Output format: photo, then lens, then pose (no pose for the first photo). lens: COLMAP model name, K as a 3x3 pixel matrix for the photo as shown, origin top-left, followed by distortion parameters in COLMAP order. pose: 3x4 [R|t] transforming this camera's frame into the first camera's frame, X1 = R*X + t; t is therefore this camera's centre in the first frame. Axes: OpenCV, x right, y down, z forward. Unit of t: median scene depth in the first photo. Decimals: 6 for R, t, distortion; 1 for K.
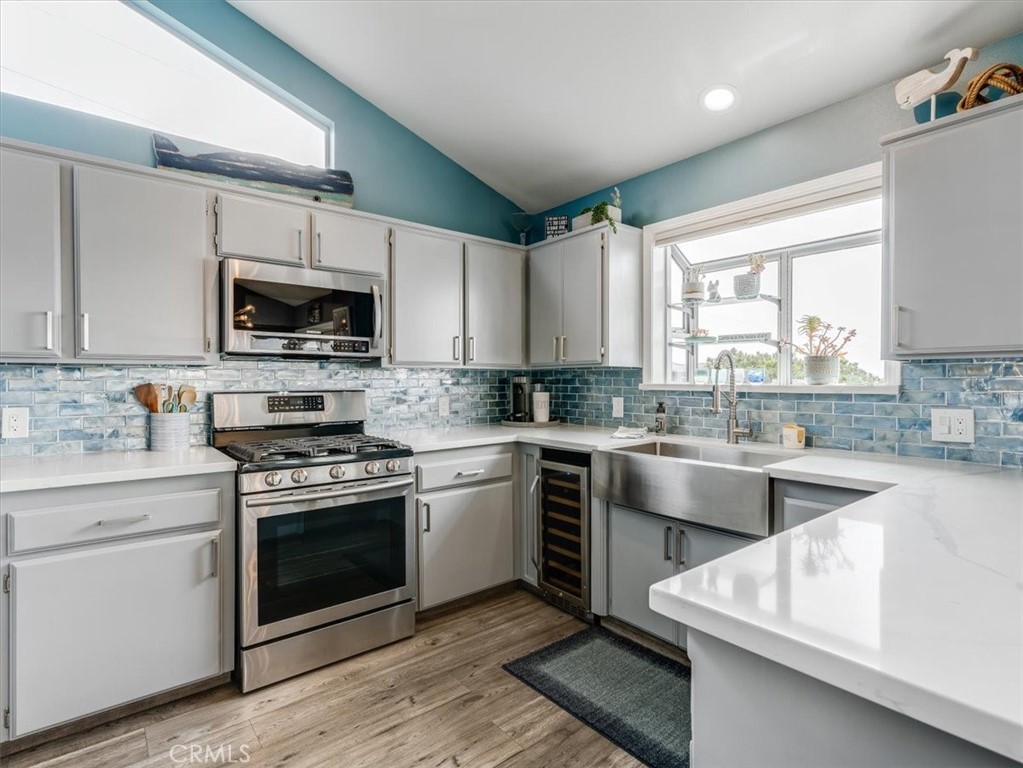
lens RADIAL K [[519.6, 0, 511.5], [0, 519.6, 382.8], [0, 0, 1]] dist [-0.001942, 0.000015]
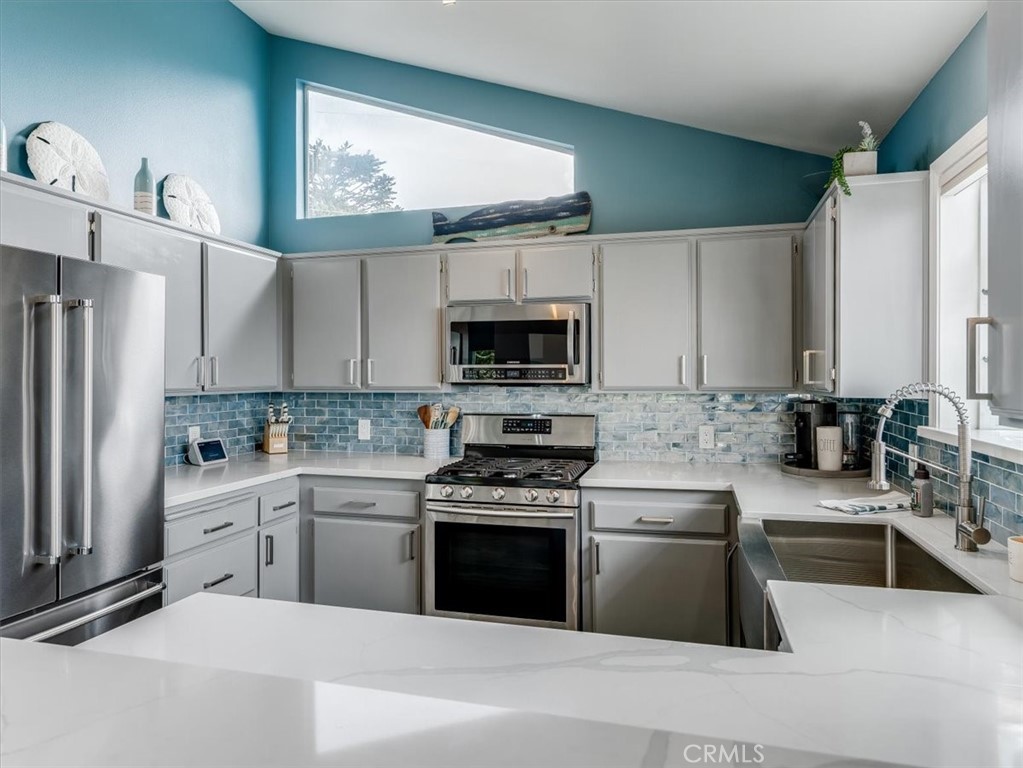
lens RADIAL K [[643.3, 0, 514.7], [0, 643.3, 379.8], [0, 0, 1]] dist [0.004299, 0.000660]
pose [[0.591836, 0.003844, -0.806049, 0.661517], [-0.005678, 0.999984, 0.000600, -0.058158], [0.806039, 0.004222, 0.591848, 0.196873]]
